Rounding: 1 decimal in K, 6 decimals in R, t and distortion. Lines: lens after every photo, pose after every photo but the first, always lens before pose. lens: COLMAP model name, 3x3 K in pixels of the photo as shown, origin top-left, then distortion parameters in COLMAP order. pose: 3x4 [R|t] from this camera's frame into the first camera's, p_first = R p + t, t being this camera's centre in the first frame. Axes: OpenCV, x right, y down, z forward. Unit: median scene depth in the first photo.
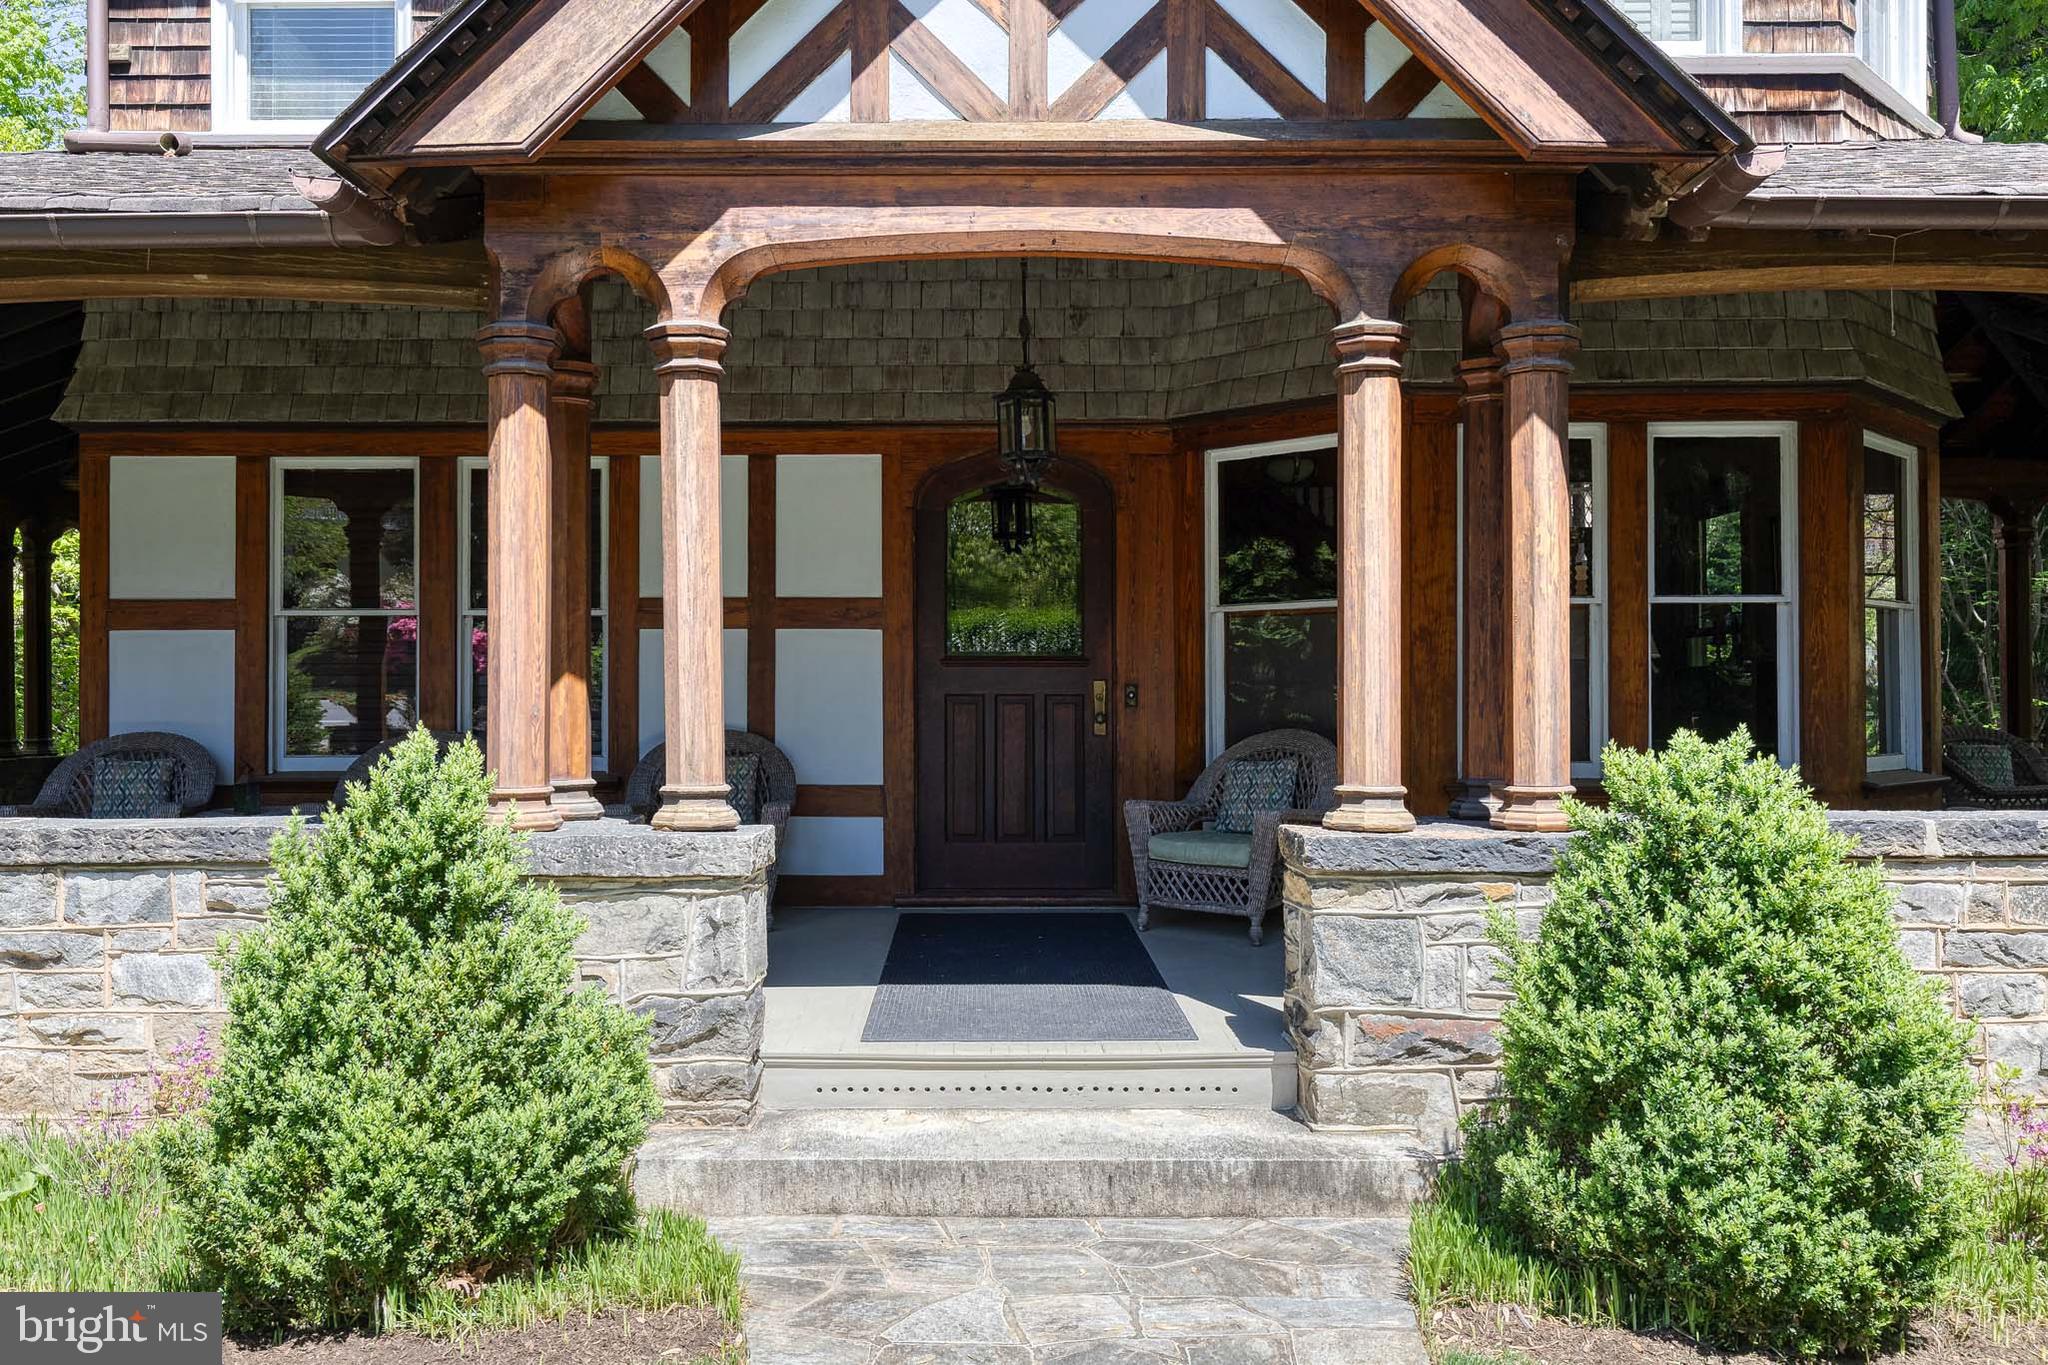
lens RADIAL K [[1667.4, 0, 1021.3], [0, 1667.4, 600.8], [0, 0, 1]] dist [-0.006601, -0.002247]
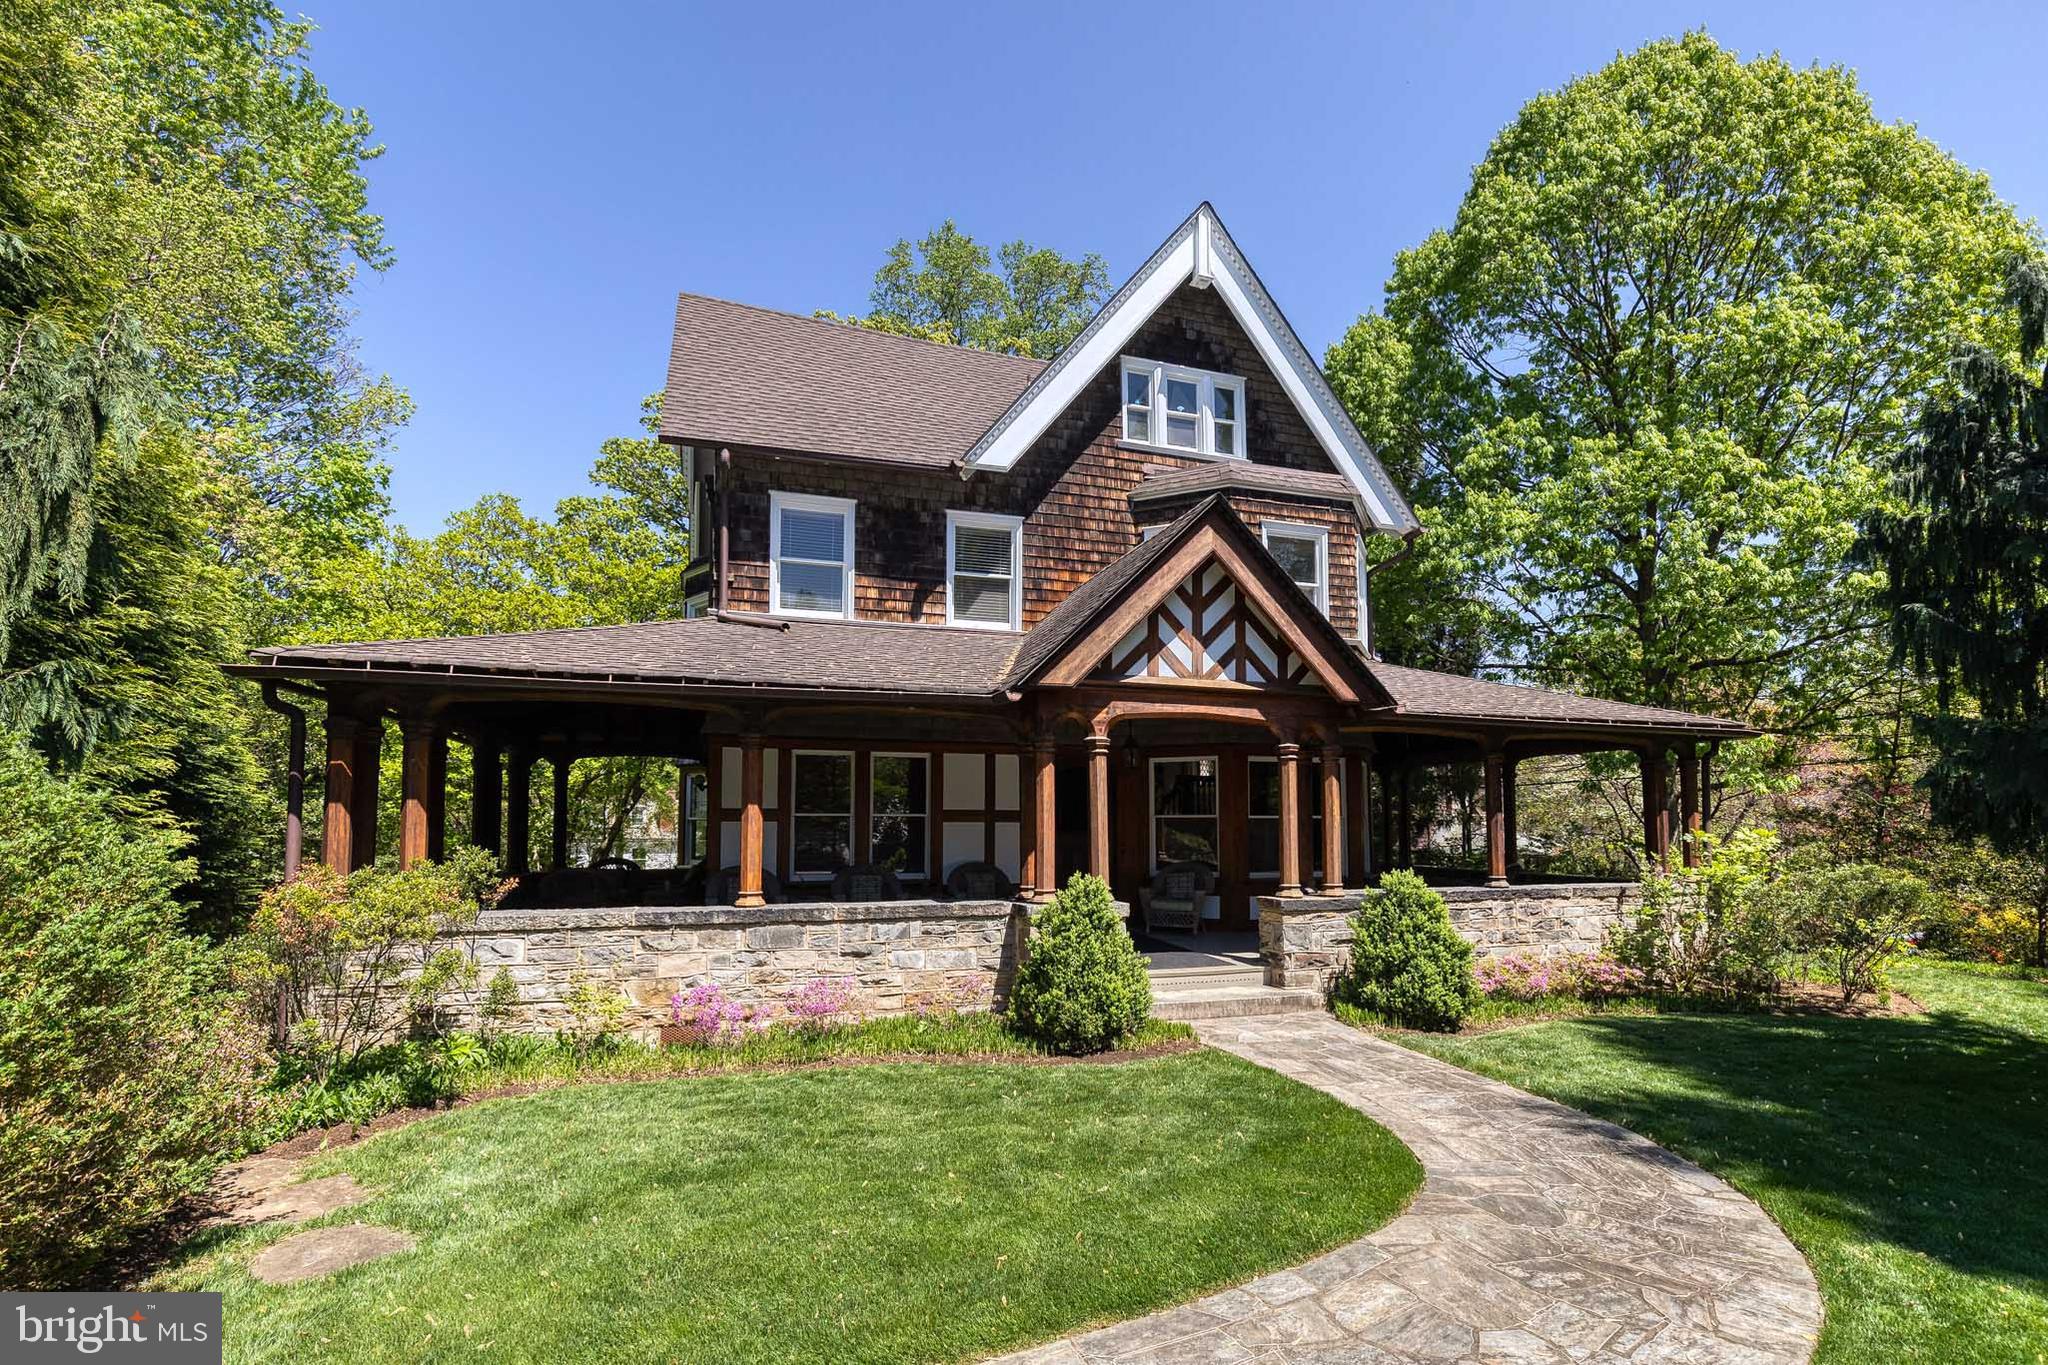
lens RADIAL K [[925.4, 0, 1019.8], [0, 925.4, 701.0], [0, 0, 1]] dist [0.001222, 0.000099]
pose [[0.953043, 0.044508, 0.299548, -0.876297], [-0.022796, 0.996878, -0.075593, -0.101744], [-0.301977, 0.065215, 0.951082, -0.617225]]
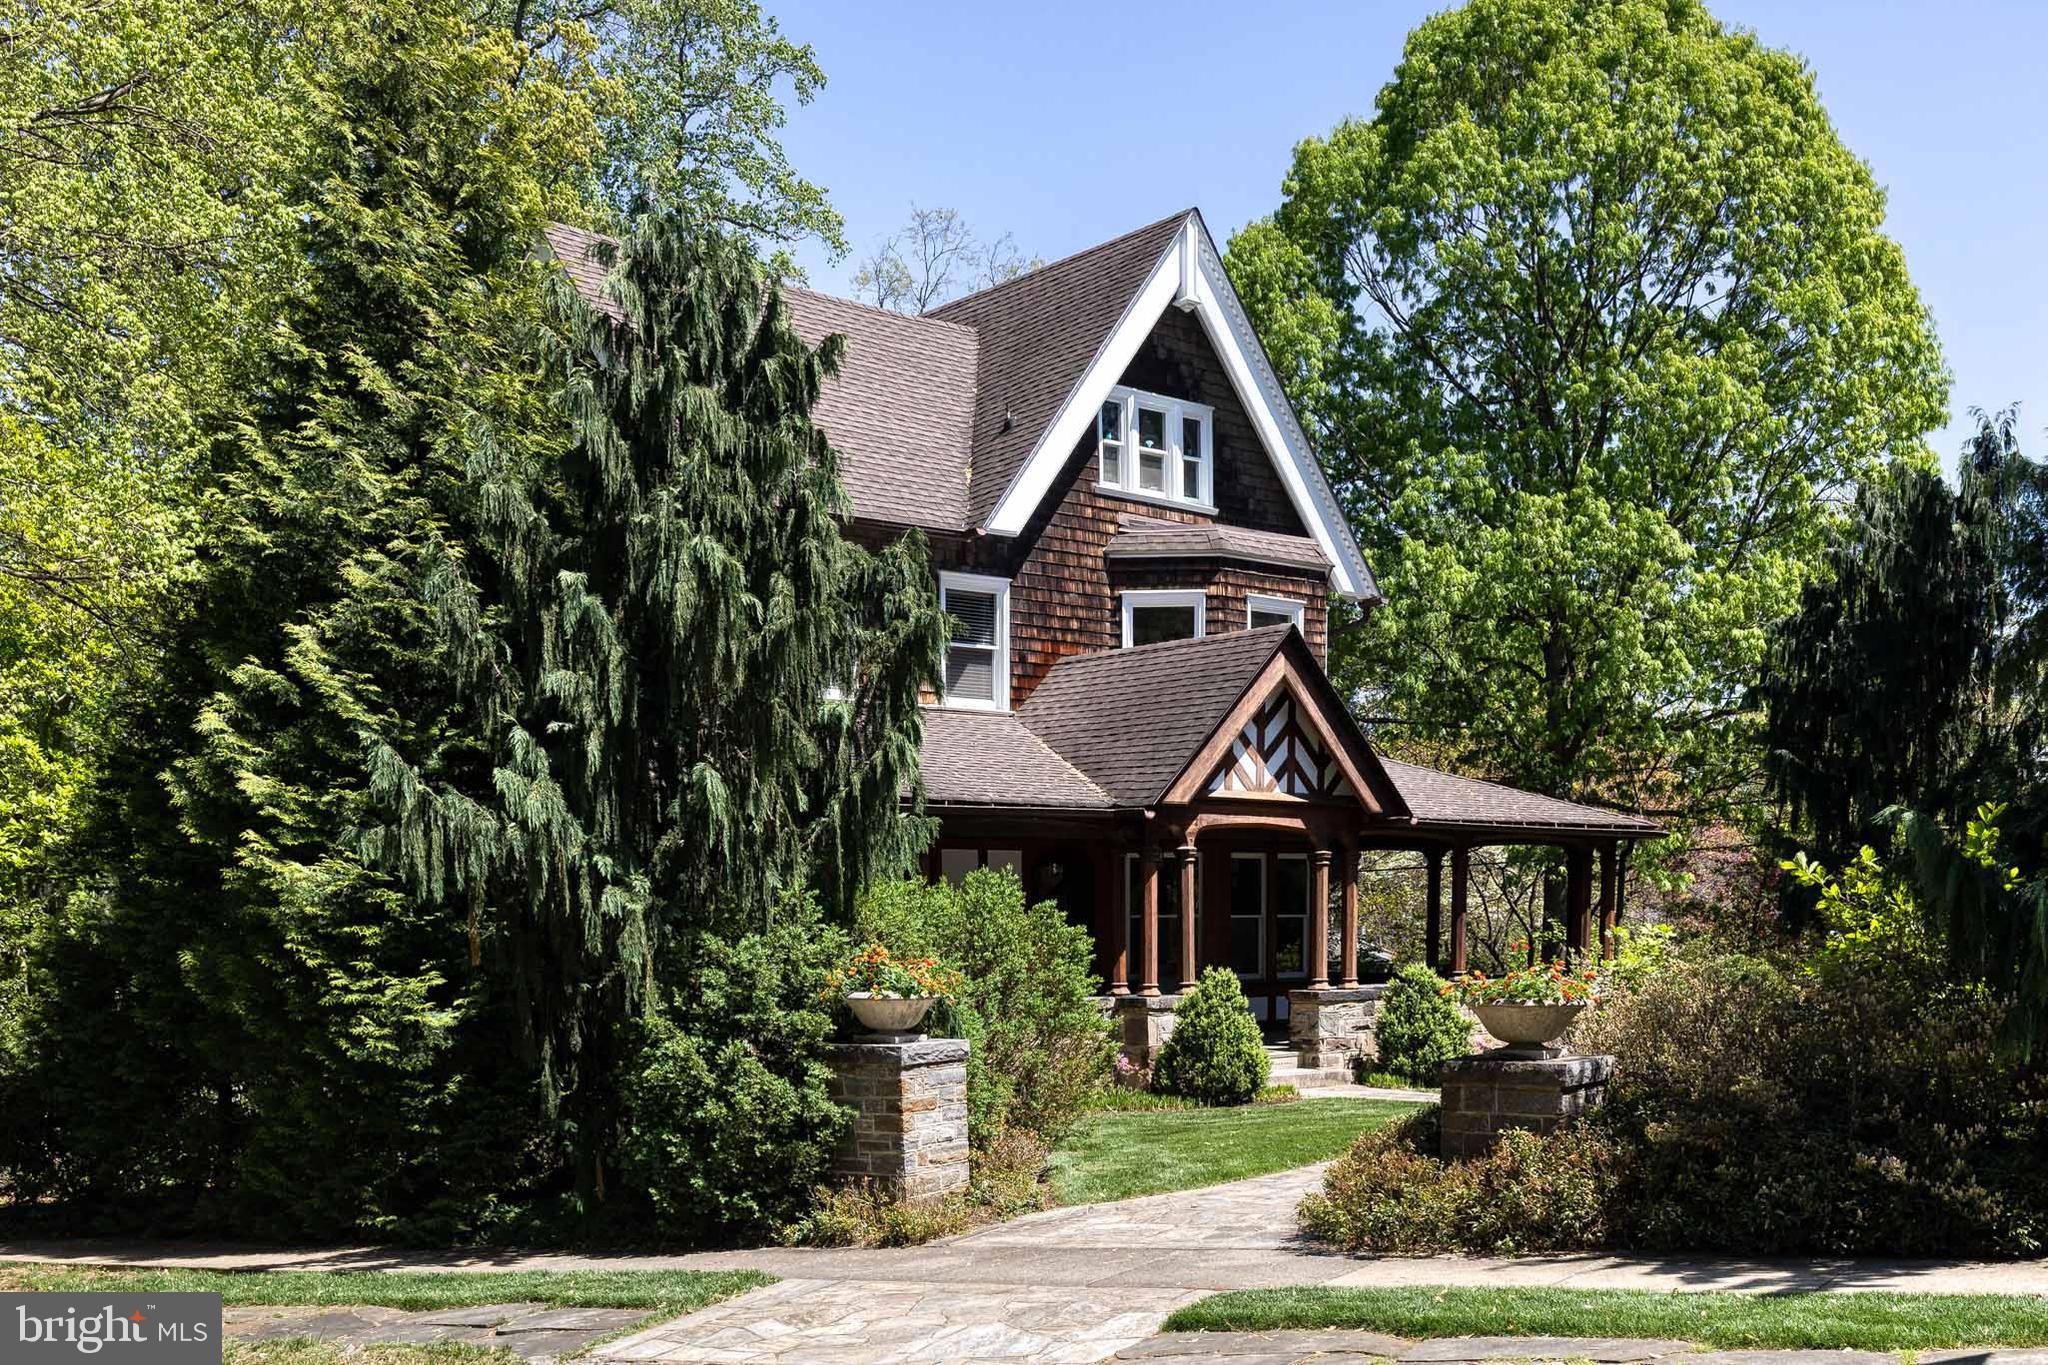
lens RADIAL K [[2066.8, 0, 1026.3], [0, 2066.8, 897.2], [0, 0, 1]] dist [-0.011327, -0.005876]
pose [[0.763555, 0.004764, 0.645725, -3.215128], [-0.034697, 0.998831, 0.033659, -0.197822], [-0.644810, -0.048106, 0.762828, -2.033869]]
